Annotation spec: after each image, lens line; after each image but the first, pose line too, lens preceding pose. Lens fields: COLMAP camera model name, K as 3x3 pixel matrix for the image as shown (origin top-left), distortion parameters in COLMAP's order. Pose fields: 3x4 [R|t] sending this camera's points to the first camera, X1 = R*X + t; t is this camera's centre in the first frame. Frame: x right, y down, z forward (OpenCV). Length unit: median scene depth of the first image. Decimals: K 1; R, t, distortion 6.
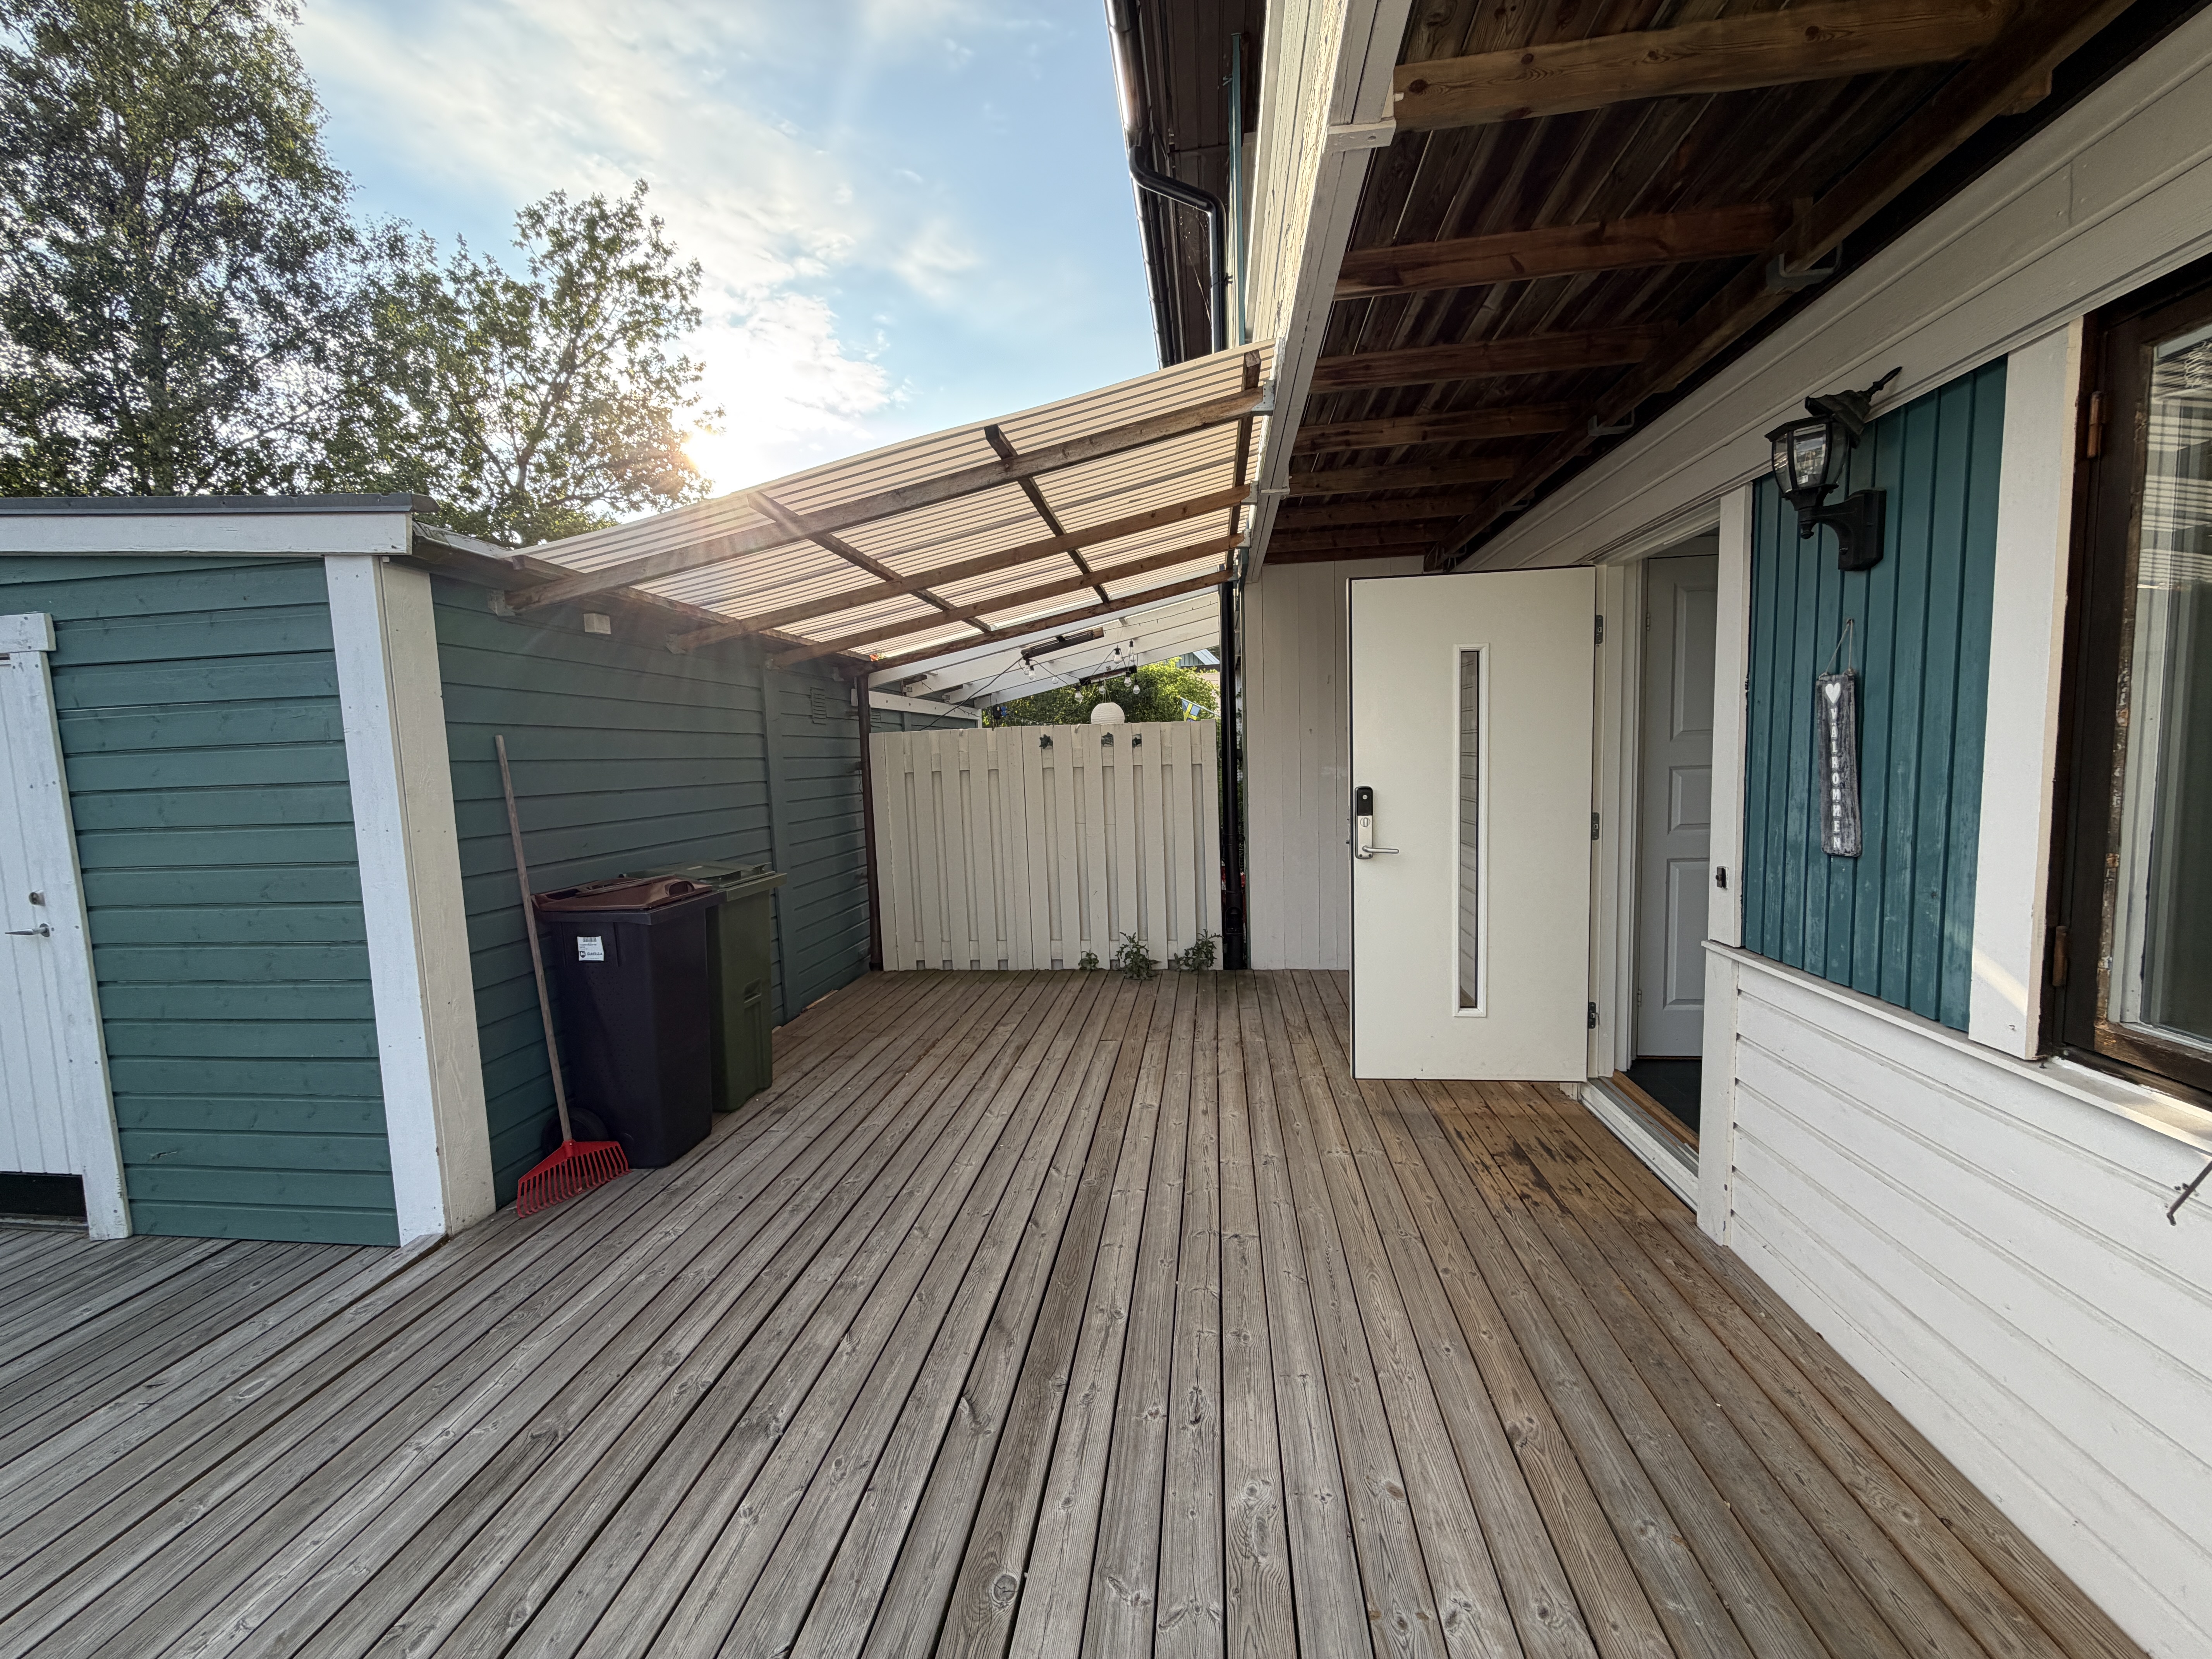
lens RADIAL K [[879.4, 0, 1097.6], [0, 879.4, 826.2], [0, 0, 1]] dist [-0.001114, 0.000776]
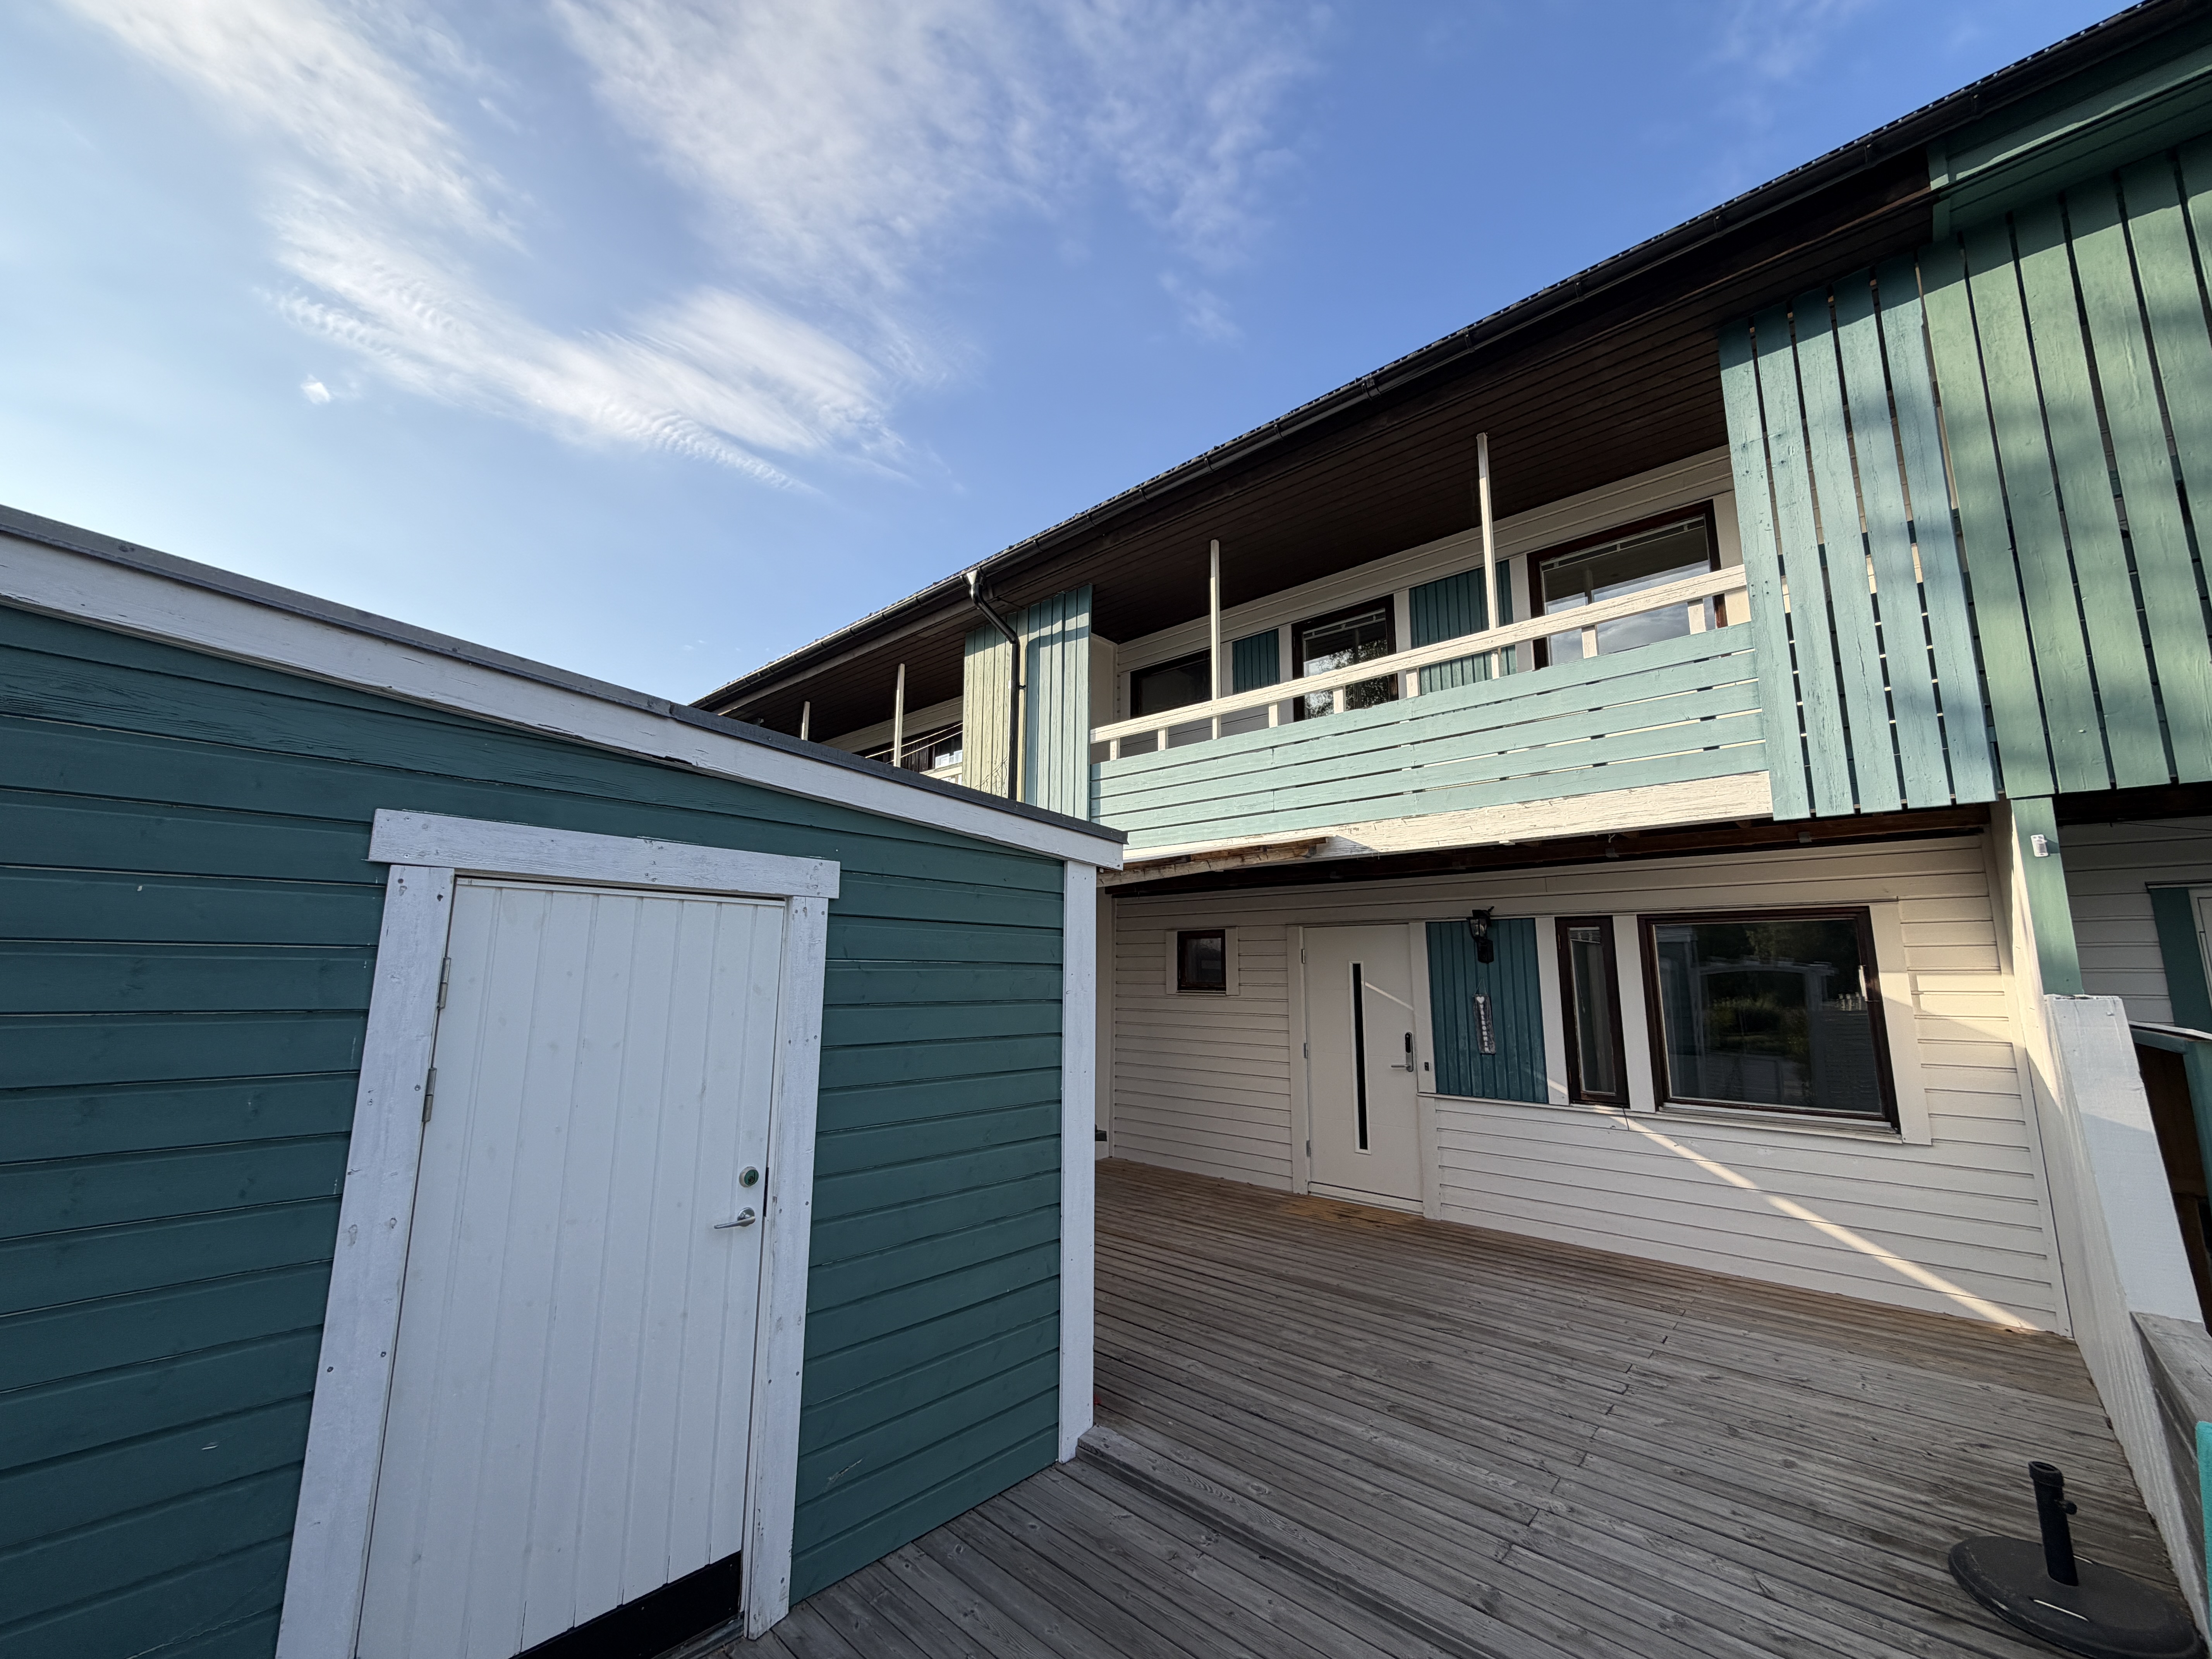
lens RADIAL K [[879.4, 0, 1094.1], [0, 879.4, 832.5], [0, 0, 1]] dist [-0.001114, 0.000776]
pose [[0.577322, 0.174227, 0.797712, -1.825465], [0.040176, 0.969725, -0.240872, -0.024114], [-0.815527, 0.171110, 0.552844, 0.213346]]
